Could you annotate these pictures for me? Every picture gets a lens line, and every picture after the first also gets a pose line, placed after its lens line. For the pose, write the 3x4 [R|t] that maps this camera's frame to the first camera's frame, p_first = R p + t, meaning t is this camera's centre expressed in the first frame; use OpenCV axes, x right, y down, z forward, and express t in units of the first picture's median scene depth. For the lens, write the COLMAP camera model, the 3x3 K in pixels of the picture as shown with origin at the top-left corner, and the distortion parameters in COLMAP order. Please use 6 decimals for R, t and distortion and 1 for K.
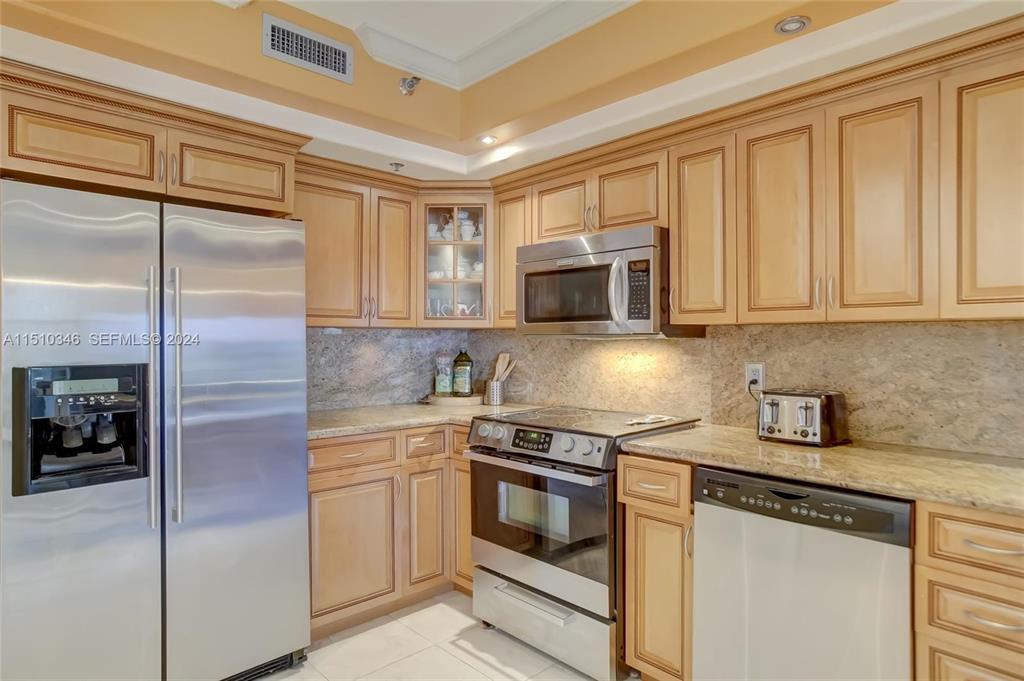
lens RADIAL K [[583.8, 0, 517.2], [0, 583.8, 341.0], [0, 0, 1]] dist [-0.029281, 0.000709]
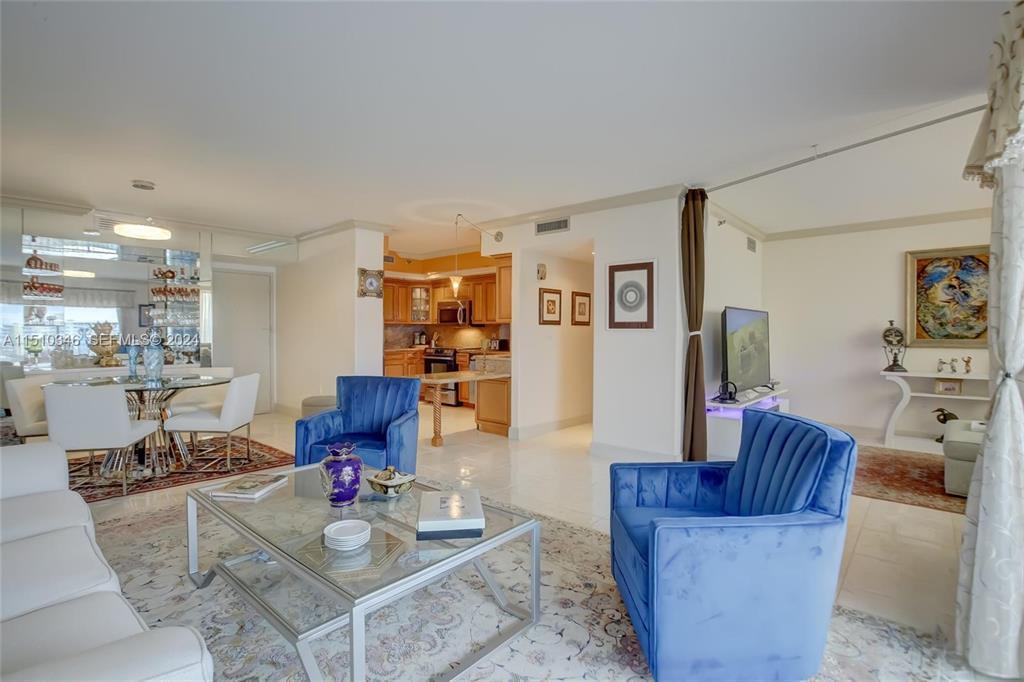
lens RADIAL K [[485.3, 0, 512.2], [0, 485.3, 340.8], [0, 0, 1]] dist [-0.014694, 0.000781]
pose [[0.997023, 0.003931, 0.077007, 0.273767], [-0.005464, 0.999791, 0.019710, 0.021602], [-0.076913, -0.020072, 0.996836, -2.435975]]
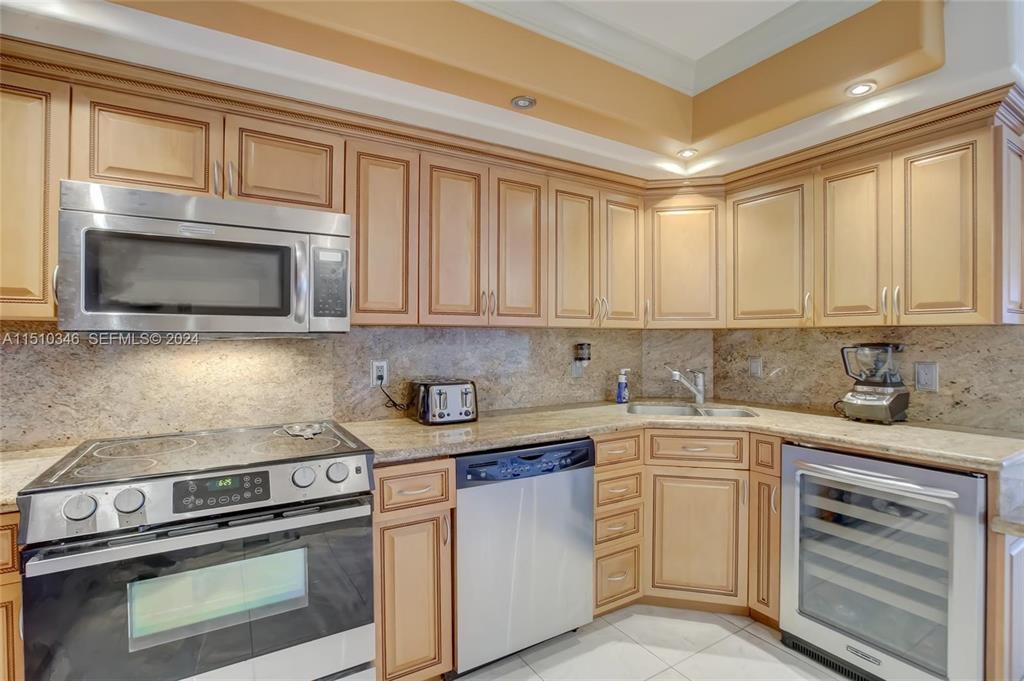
lens RADIAL K [[485.3, 0, 513.9], [0, 485.3, 337.1], [0, 0, 1]] dist [-0.014694, 0.000781]
pose [[0.228954, 0.000512, 0.973437, -0.425411], [-0.000366, 1.000000, -0.000440, -0.006000], [-0.973437, -0.000255, 0.228954, 0.533960]]
